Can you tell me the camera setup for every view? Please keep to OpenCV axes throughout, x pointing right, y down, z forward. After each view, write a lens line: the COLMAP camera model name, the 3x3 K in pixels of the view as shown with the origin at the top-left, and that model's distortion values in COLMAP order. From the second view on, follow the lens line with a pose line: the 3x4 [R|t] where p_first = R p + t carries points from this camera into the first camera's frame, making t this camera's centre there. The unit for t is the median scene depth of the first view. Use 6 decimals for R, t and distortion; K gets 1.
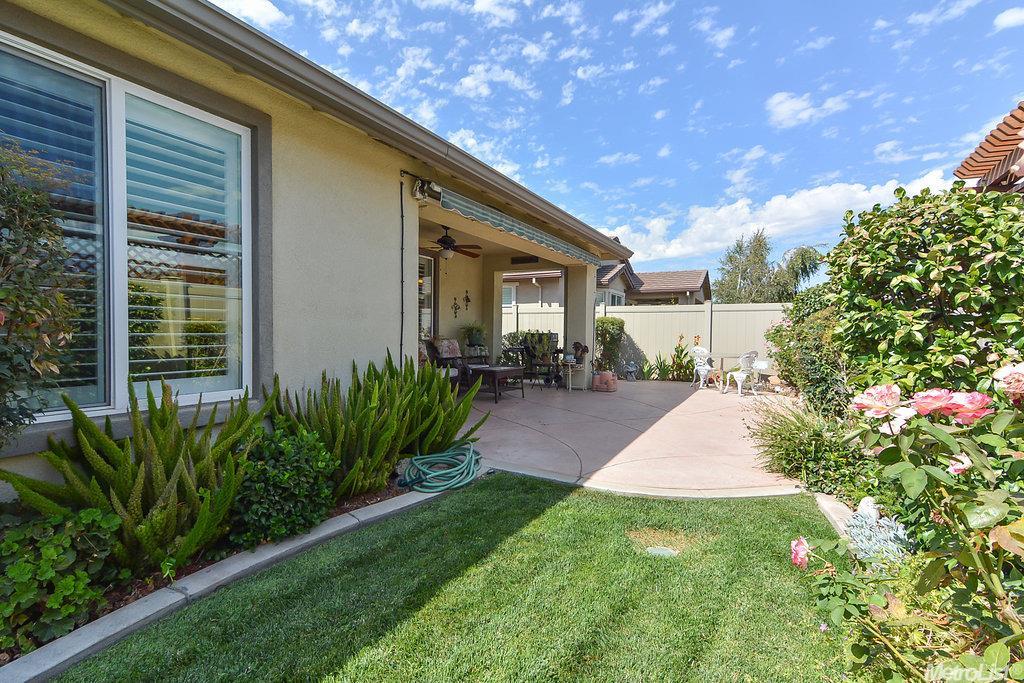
lens RADIAL K [[479.3, 0, 512.0], [0, 479.3, 341.5], [0, 0, 1]] dist [0.016581, -0.000036]
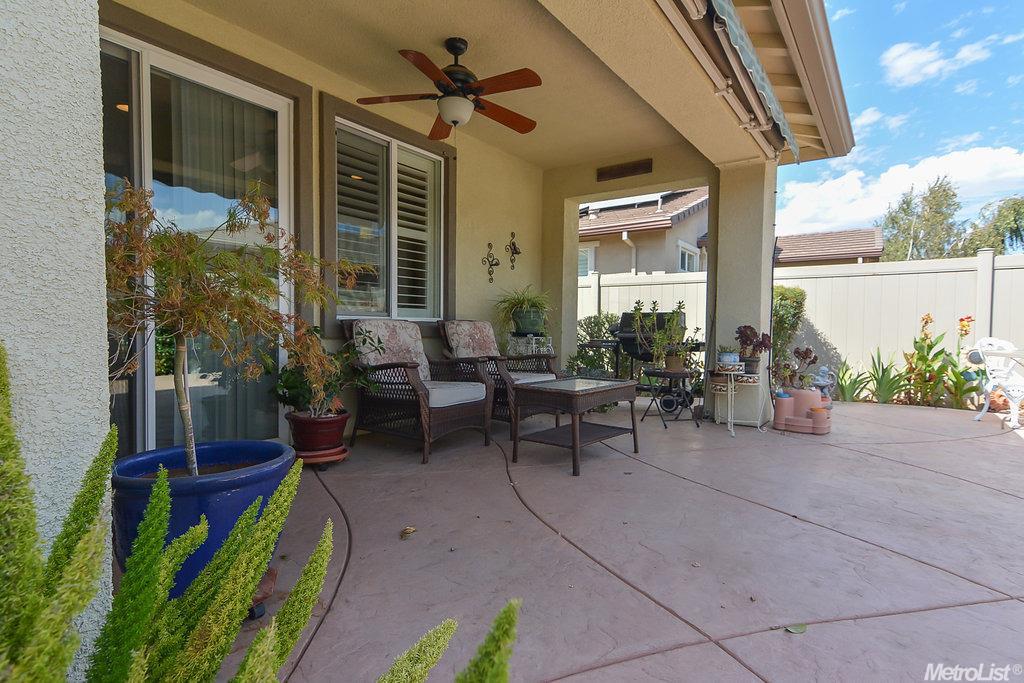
lens RADIAL K [[519.3, 0, 512.0], [0, 519.3, 341.5], [0, 0, 1]] dist [0.024494, 0.000106]
pose [[0.992226, 0.001397, -0.124441, -0.020867], [-0.000845, 0.999990, 0.004495, 0.011543], [0.124446, -0.004355, 0.992217, 0.384648]]
